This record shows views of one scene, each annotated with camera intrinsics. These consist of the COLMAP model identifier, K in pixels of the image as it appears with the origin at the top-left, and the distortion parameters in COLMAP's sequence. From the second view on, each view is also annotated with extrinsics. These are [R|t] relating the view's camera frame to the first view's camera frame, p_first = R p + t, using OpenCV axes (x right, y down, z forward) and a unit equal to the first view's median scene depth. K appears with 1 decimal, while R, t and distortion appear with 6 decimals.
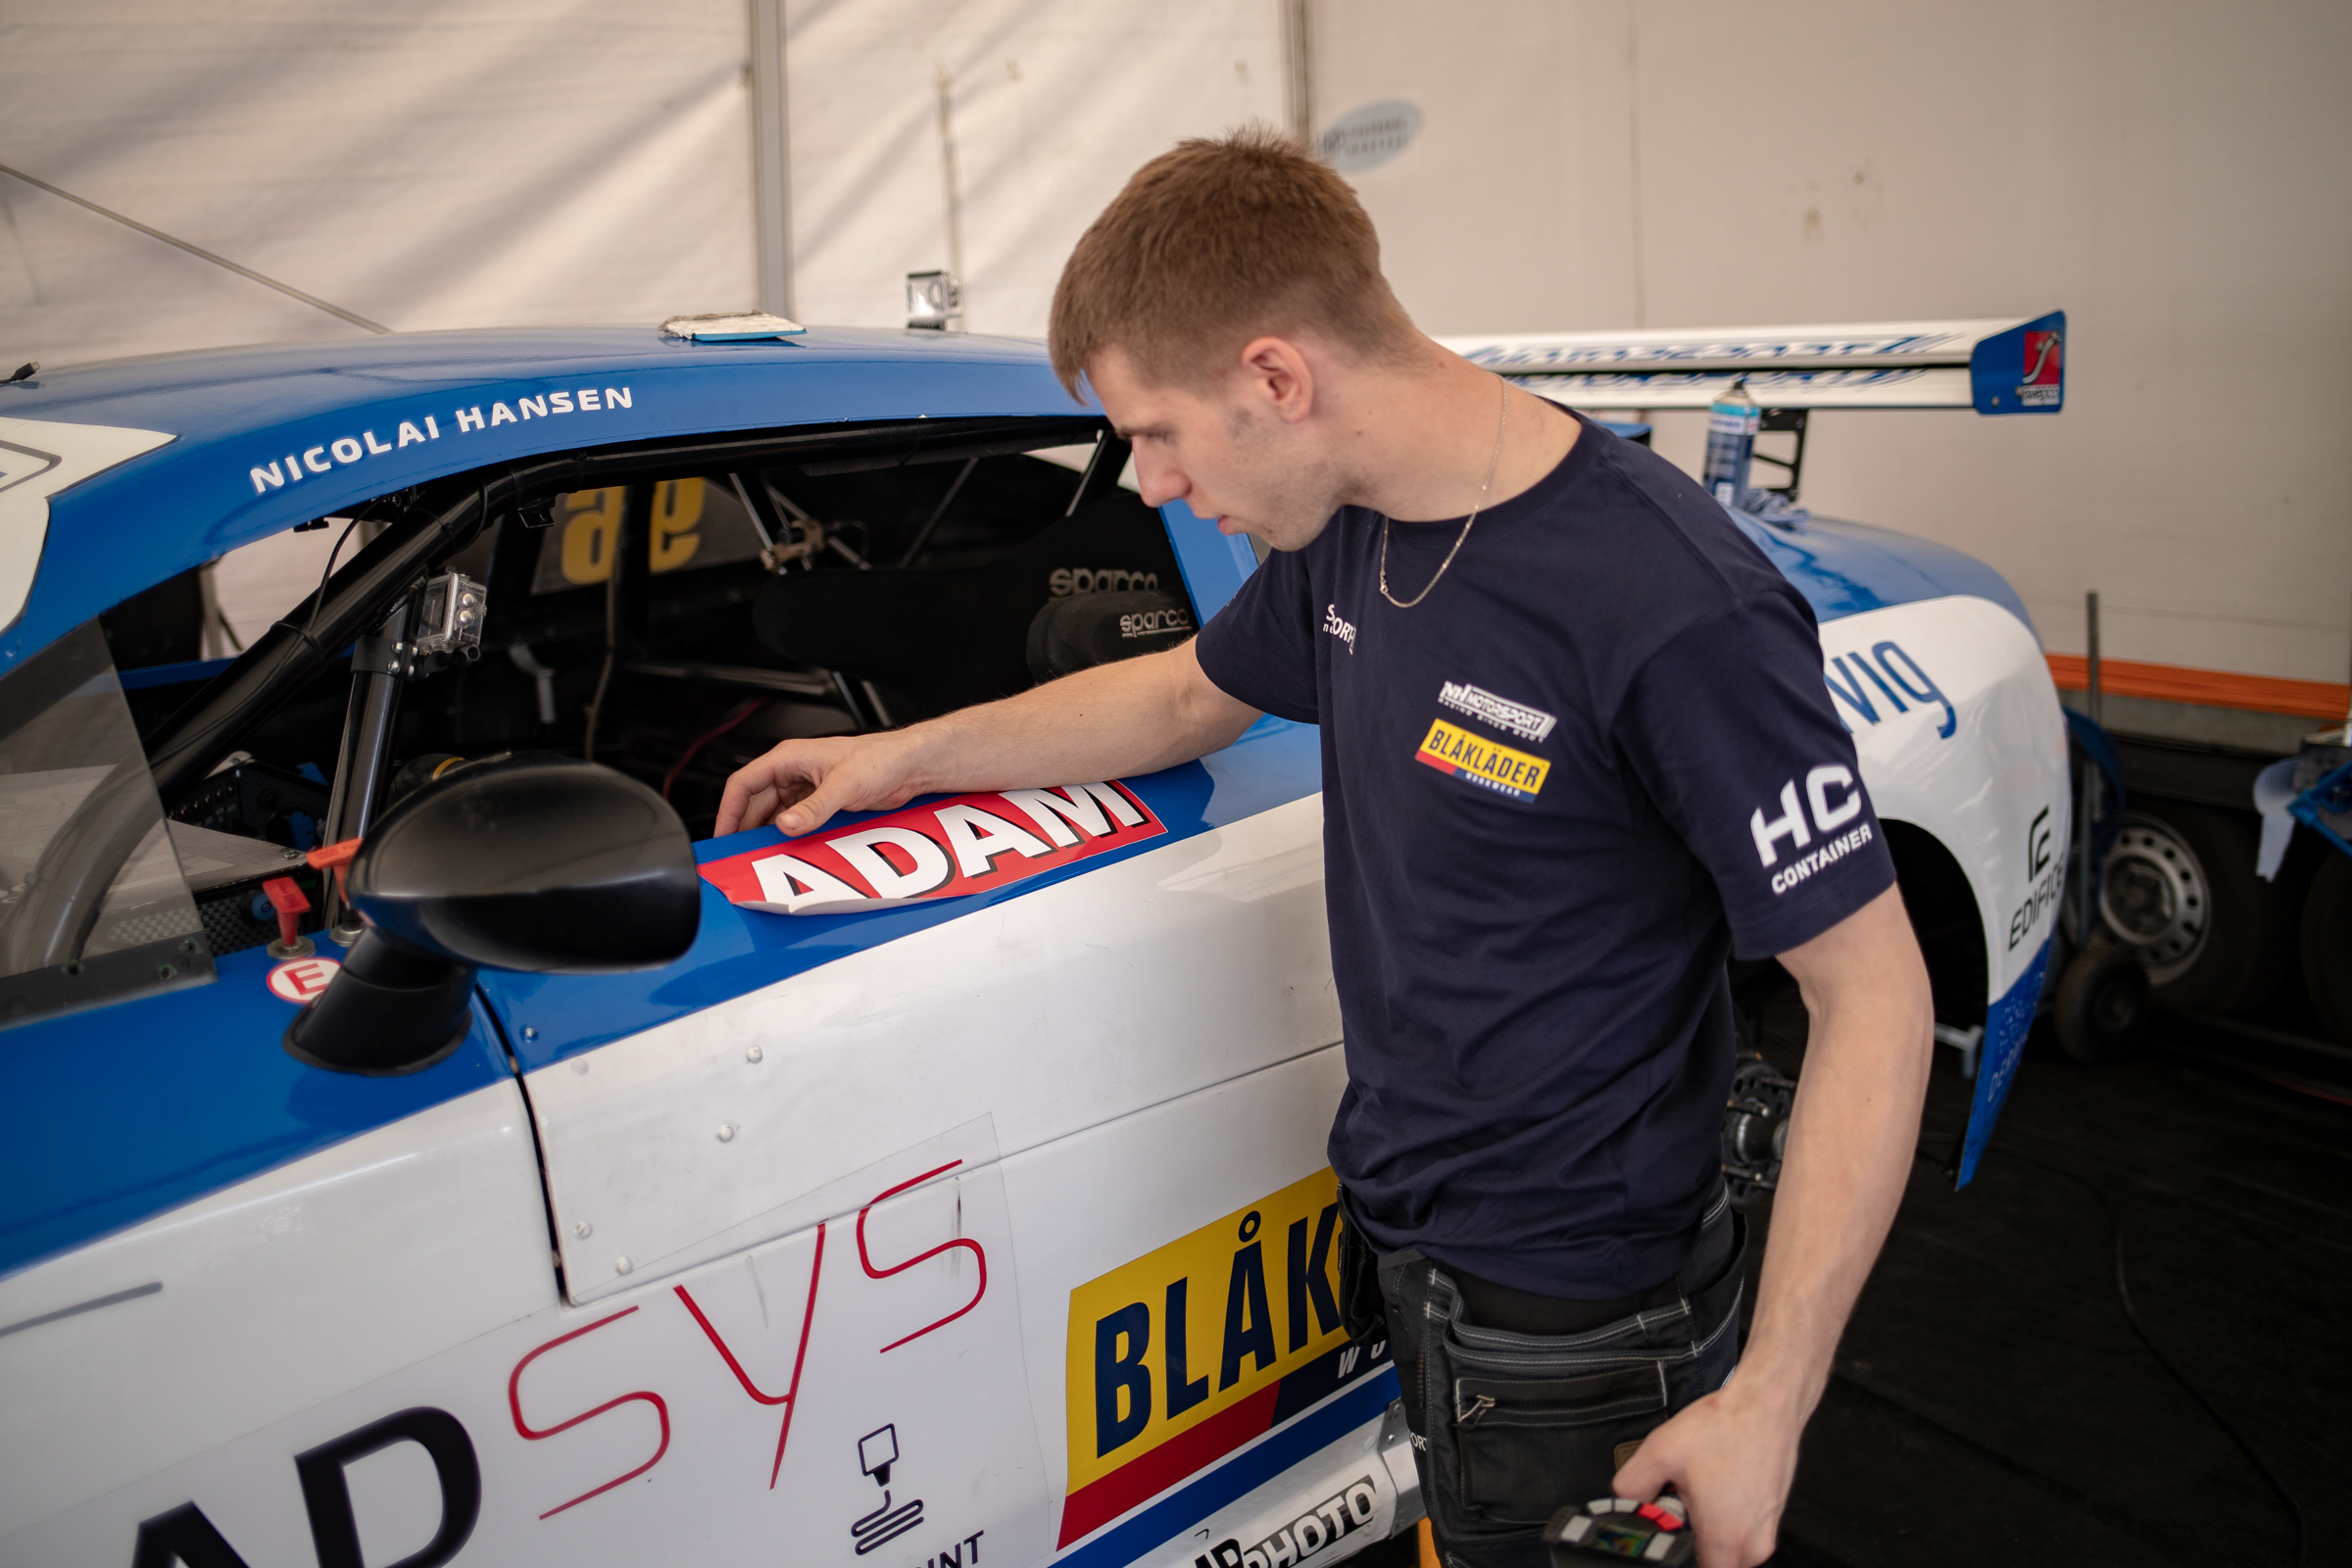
lens RADIAL K [[2241.9, 0, 1176.0], [0, 2241.9, 784.0], [0, 0, 1]] dist [-0.086309, 0.116873]
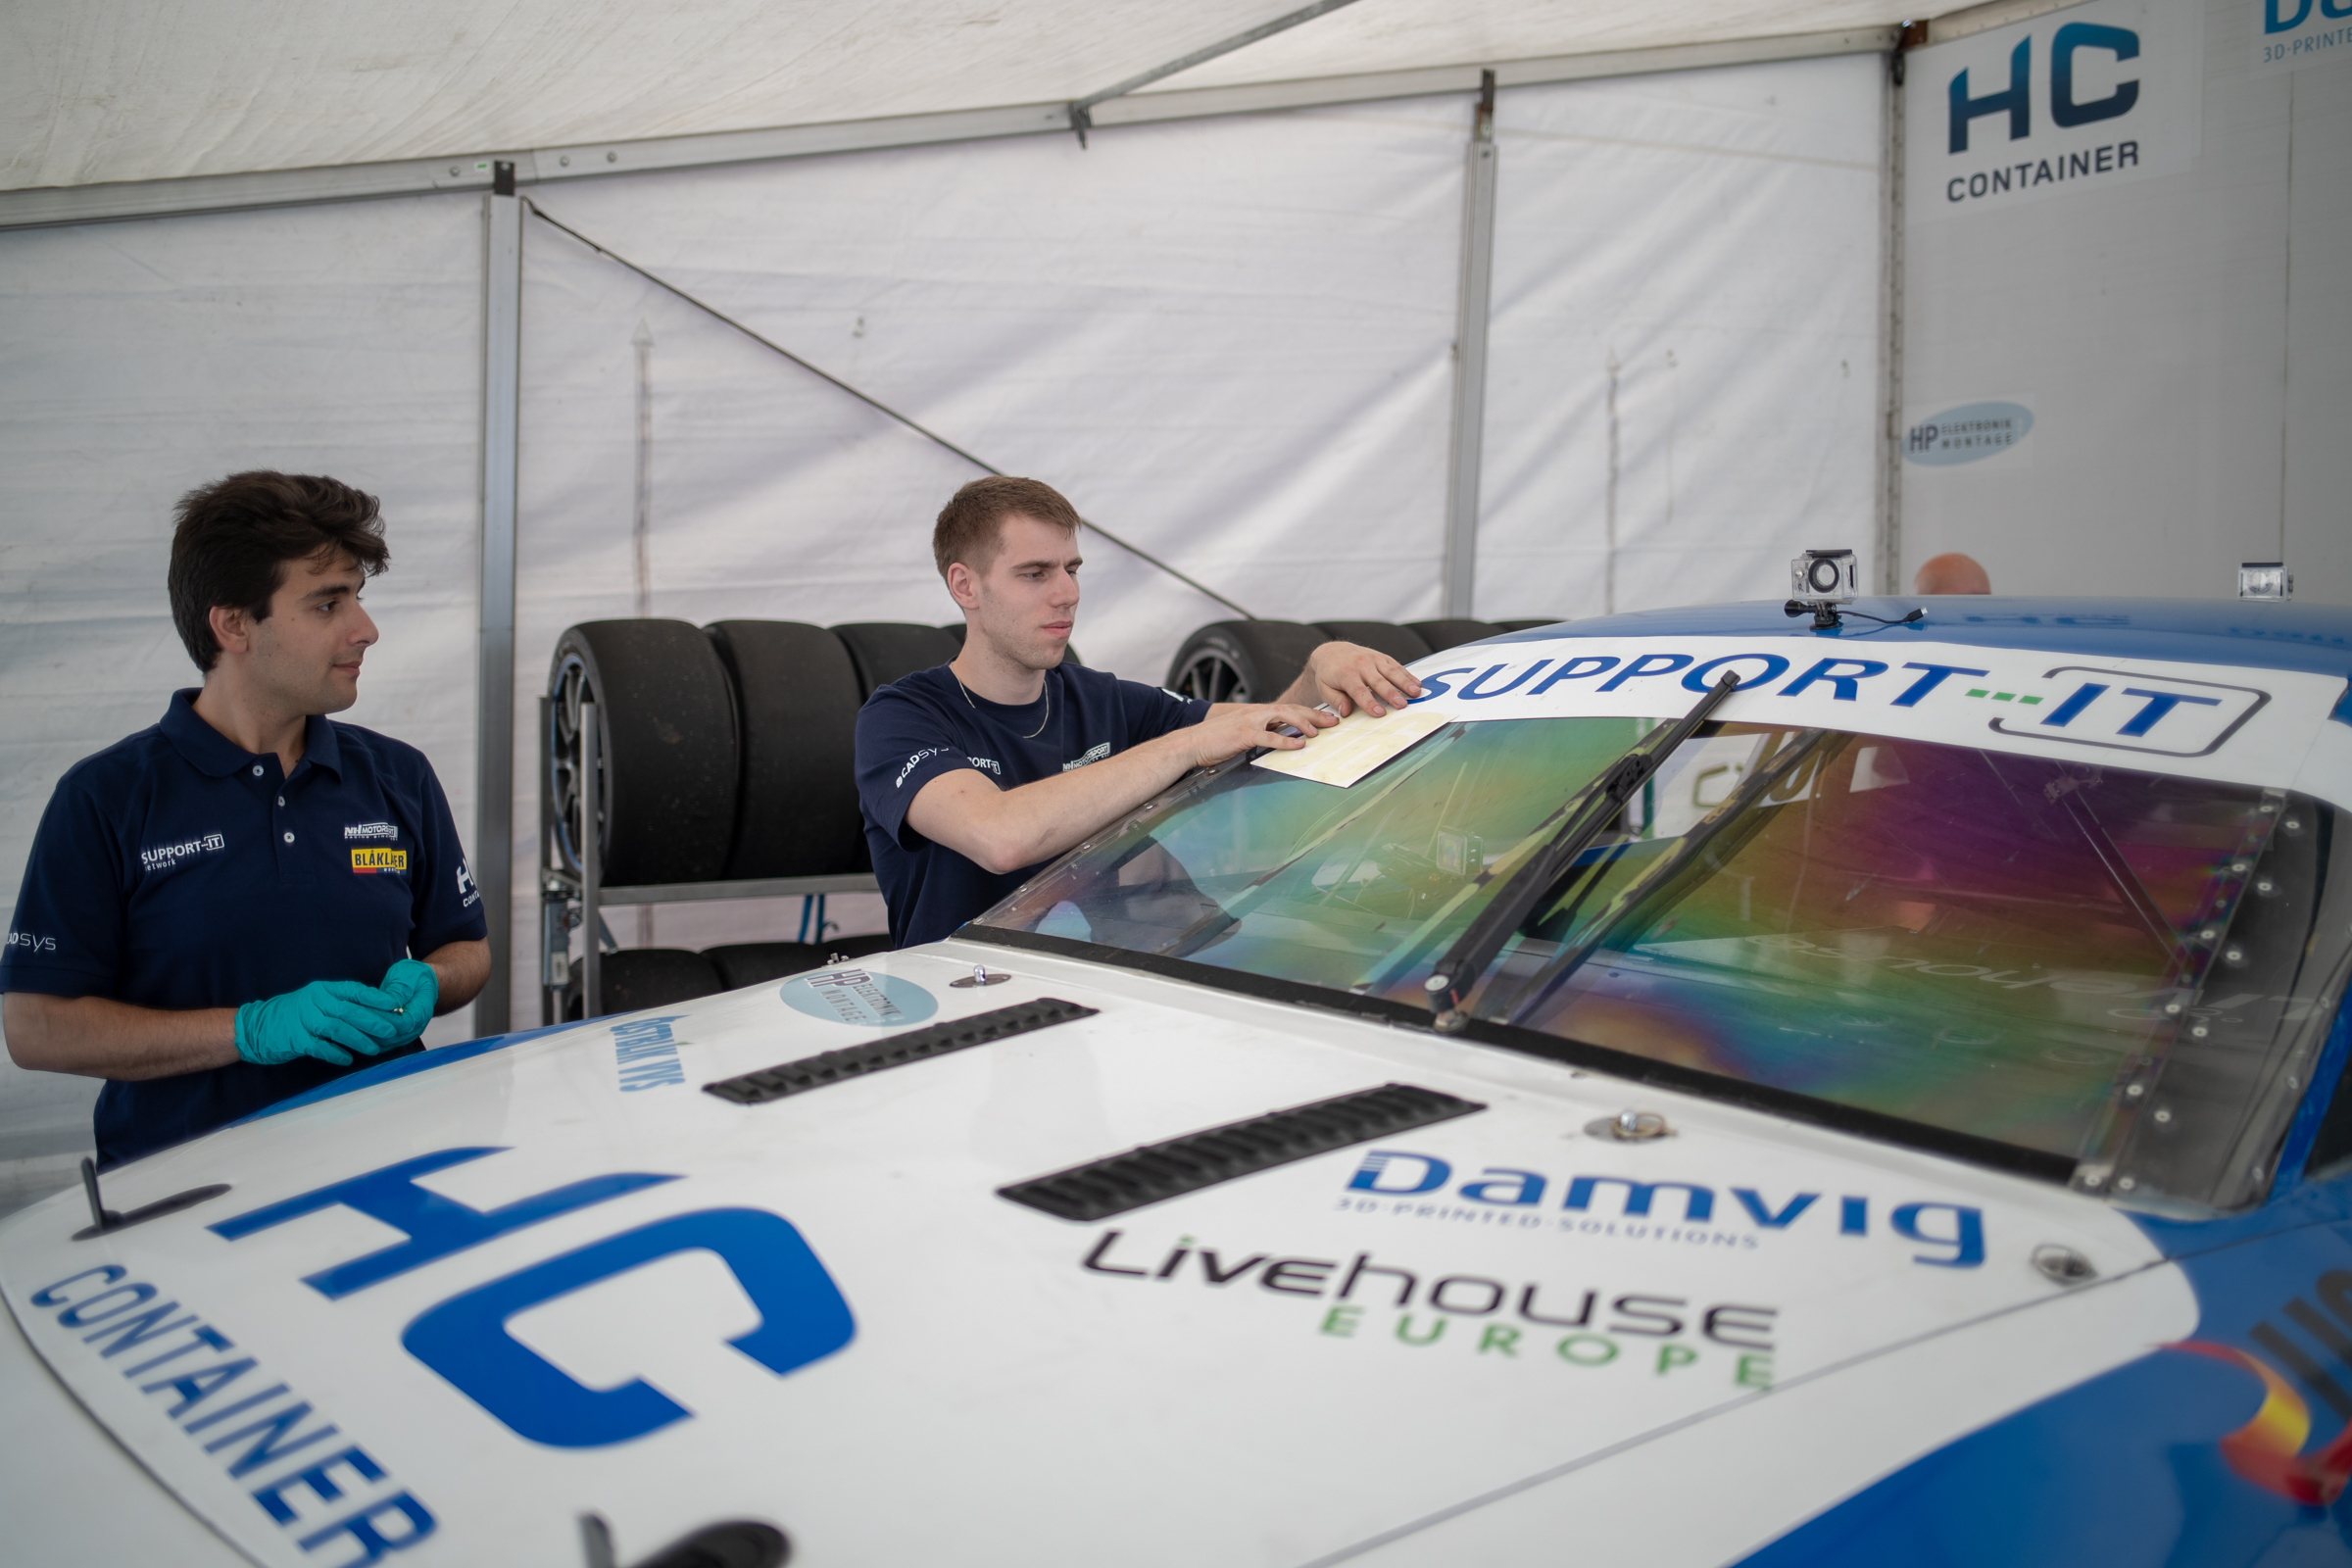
lens RADIAL K [[2241.9, 0, 1176.0], [0, 2241.9, 784.0], [0, 0, 1]] dist [-0.086309, 0.116873]
pose [[0.997977, 0.050526, -0.038601, -0.274665], [-0.054463, 0.992561, -0.108888, 0.022920], [0.032812, 0.110770, 0.993304, -0.085562]]
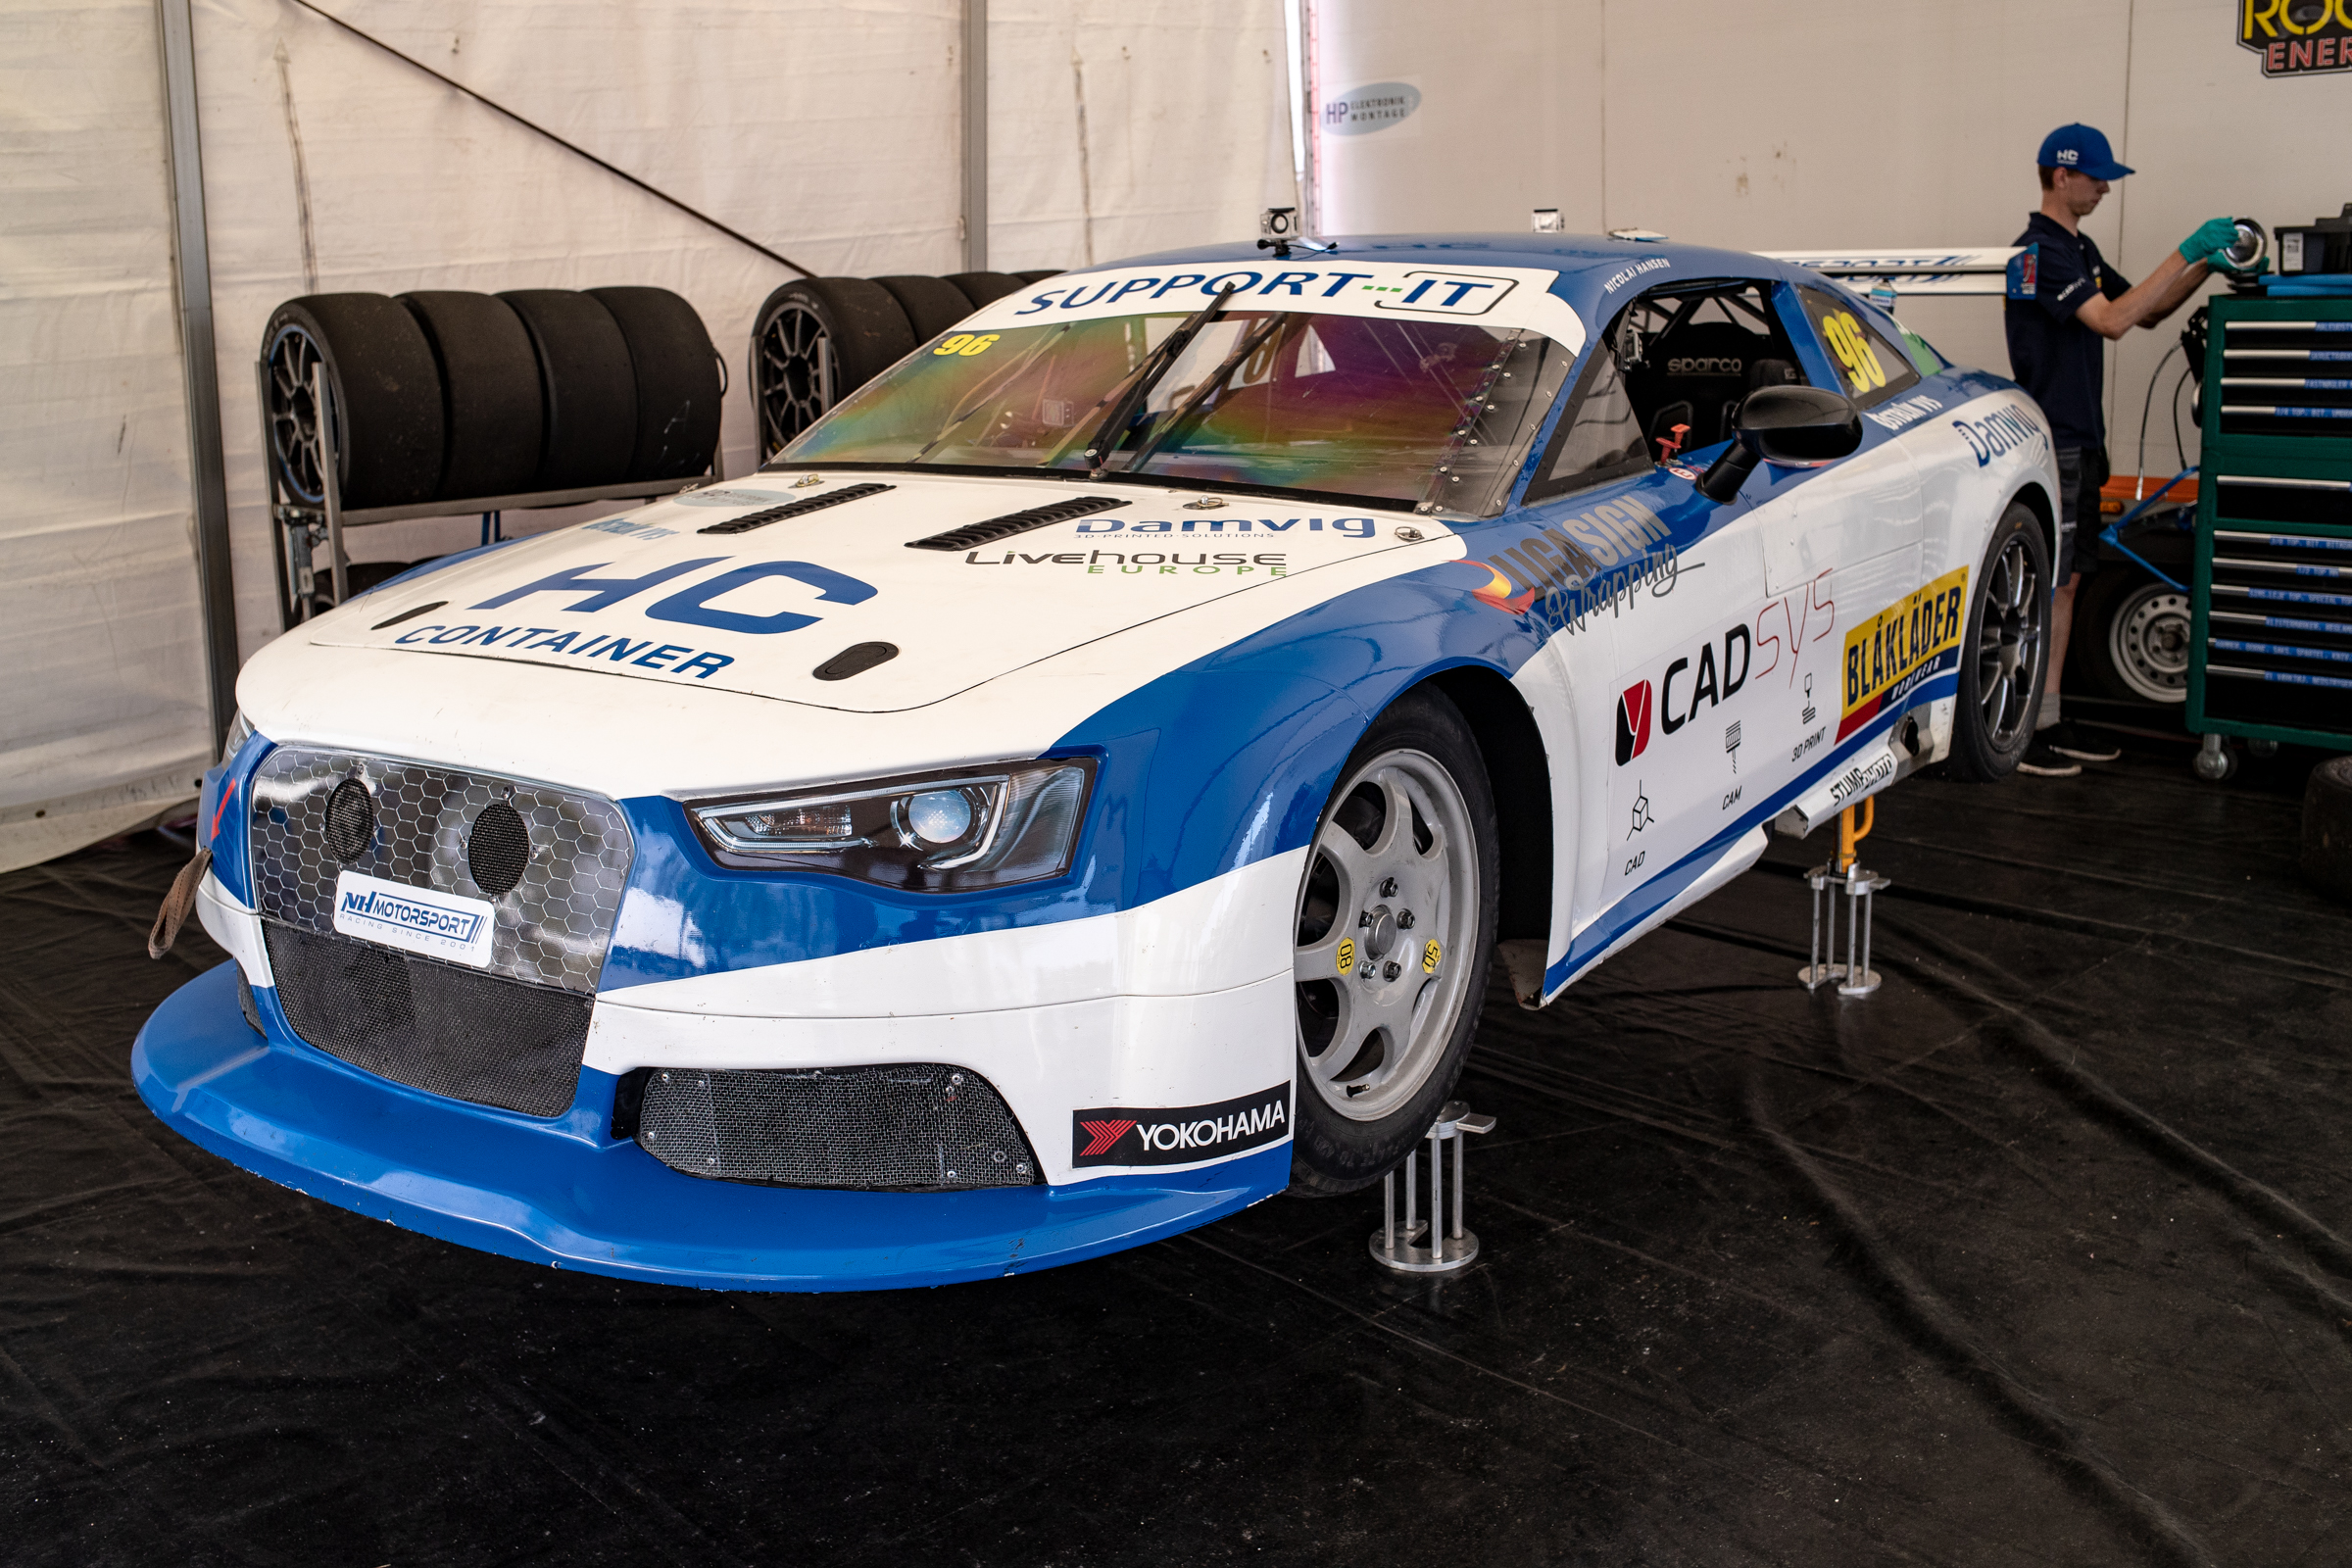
lens RADIAL K [[2241.9, 0, 1176.0], [0, 2241.9, 784.0], [0, 0, 1]] dist [-0.086309, 0.116873]
pose [[0.978522, -0.029342, 0.204044, -0.347119], [0.023385, 0.999229, 0.031544, 0.081641], [-0.204813, -0.026095, 0.978453, -0.339631]]
